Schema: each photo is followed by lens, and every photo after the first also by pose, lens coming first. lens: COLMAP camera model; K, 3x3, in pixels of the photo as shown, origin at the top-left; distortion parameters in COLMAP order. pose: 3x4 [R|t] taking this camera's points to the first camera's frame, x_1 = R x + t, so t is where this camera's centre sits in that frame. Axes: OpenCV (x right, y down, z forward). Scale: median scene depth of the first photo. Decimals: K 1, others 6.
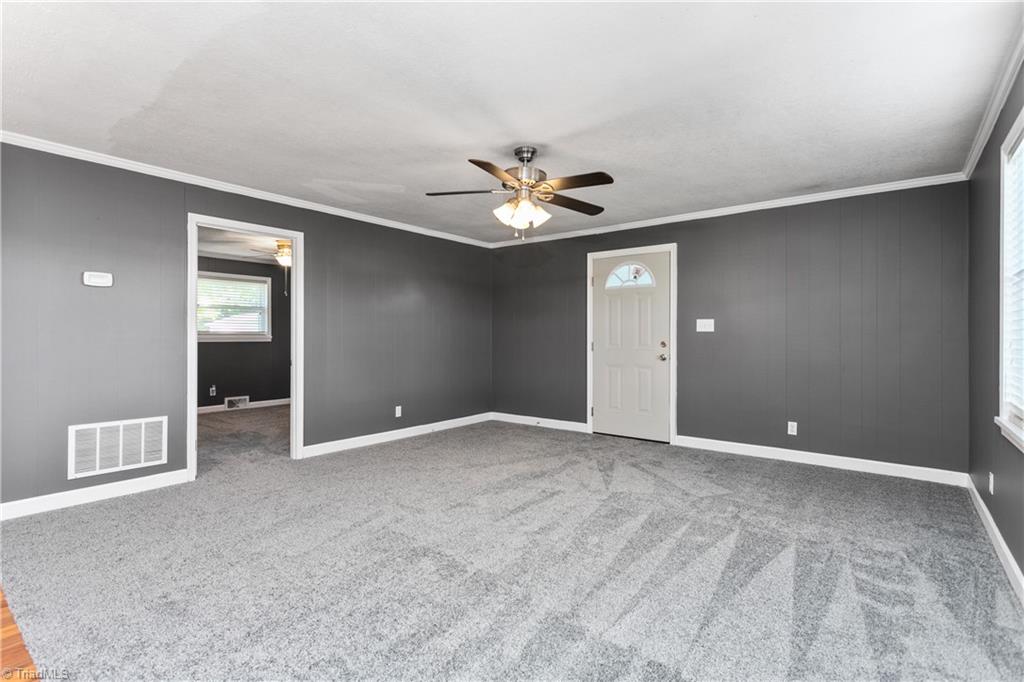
lens RADIAL K [[494.4, 0, 499.9], [0, 494.4, 333.9], [0, 0, 1]] dist [0.001856, 0.002470]
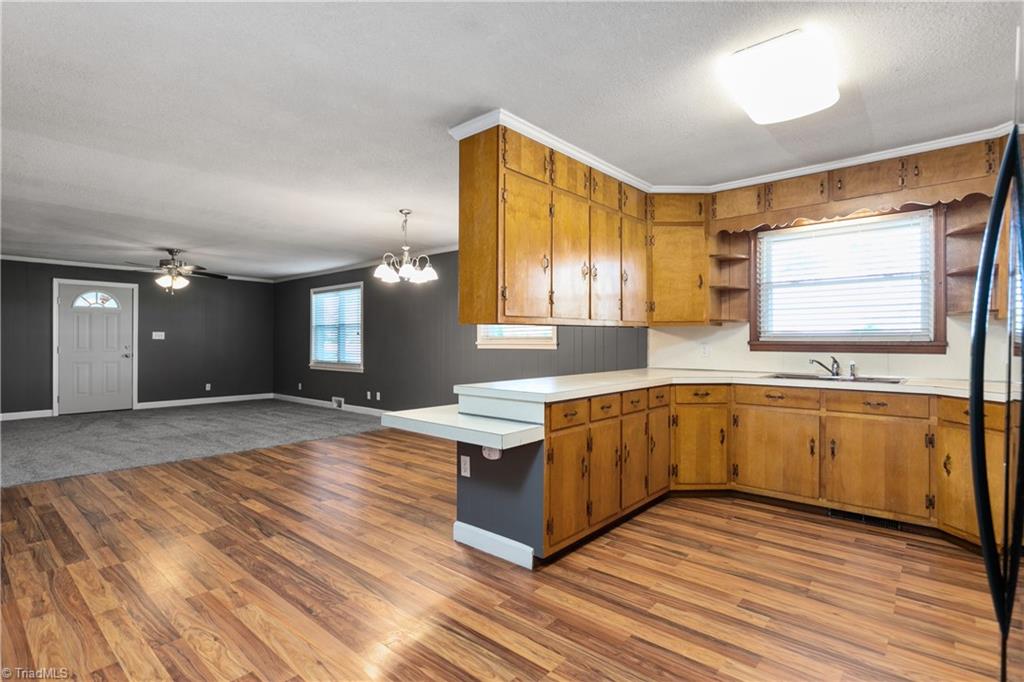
lens RADIAL K [[494.4, 0, 517.1], [0, 494.4, 338.9], [0, 0, 1]] dist [0.001856, 0.002470]
pose [[0.022463, 0.004947, 0.999735, -1.231937], [-0.001561, 0.999987, -0.004913, 0.000793], [-0.999746, -0.001451, 0.022470, -0.276463]]
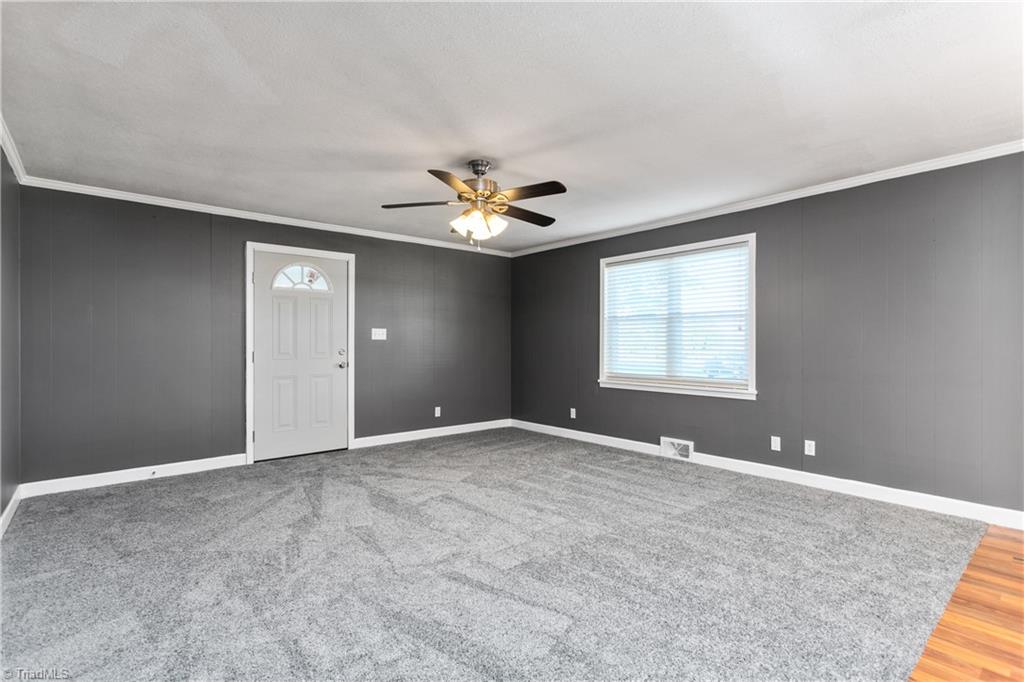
lens RADIAL K [[494.4, 0, 525.8], [0, 494.4, 339.2], [0, 0, 1]] dist [0.001856, 0.002470]
pose [[0.166049, 0.007575, 0.986088, -0.607520], [-0.001052, 0.999971, -0.007505, 0.002200], [-0.986117, 0.000209, 0.166053, 0.469698]]
